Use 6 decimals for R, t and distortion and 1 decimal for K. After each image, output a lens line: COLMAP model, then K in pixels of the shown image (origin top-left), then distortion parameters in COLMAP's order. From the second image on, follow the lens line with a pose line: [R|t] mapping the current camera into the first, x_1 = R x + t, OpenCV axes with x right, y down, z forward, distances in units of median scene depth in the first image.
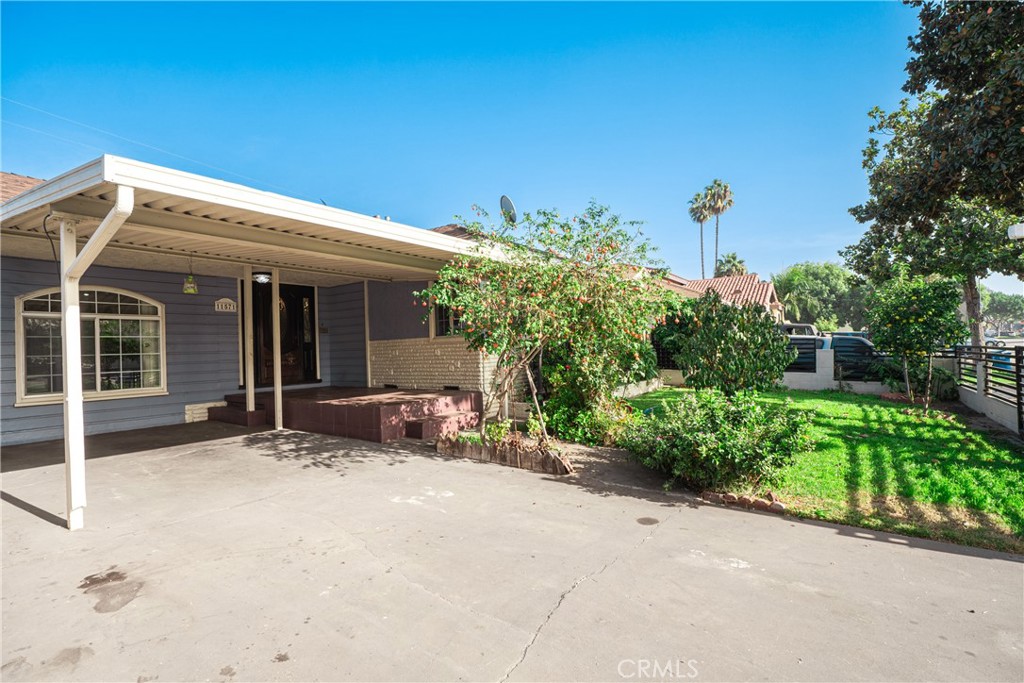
lens RADIAL K [[492.7, 0, 513.7], [0, 492.7, 342.2], [0, 0, 1]] dist [-0.037584, 0.001416]
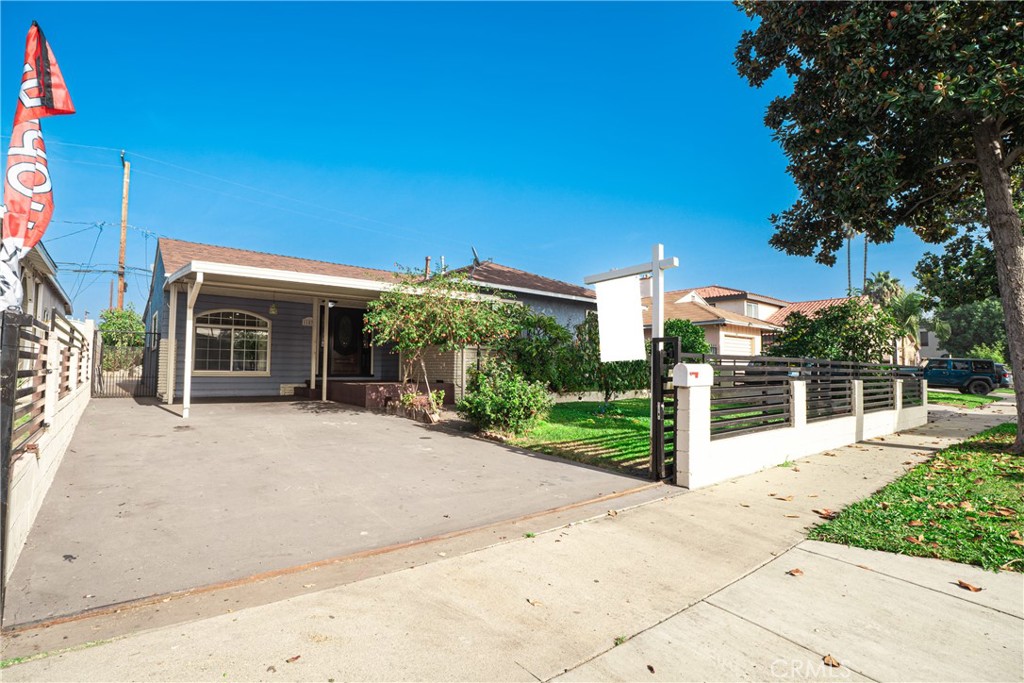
lens RADIAL K [[492.7, 0, 510.0], [0, 492.7, 342.7], [0, 0, 1]] dist [-0.037584, 0.001416]
pose [[0.956712, 0.021453, -0.290244, 0.520047], [-0.033431, 0.998779, -0.036372, 0.028628], [0.289109, 0.044500, 0.956261, -0.328982]]
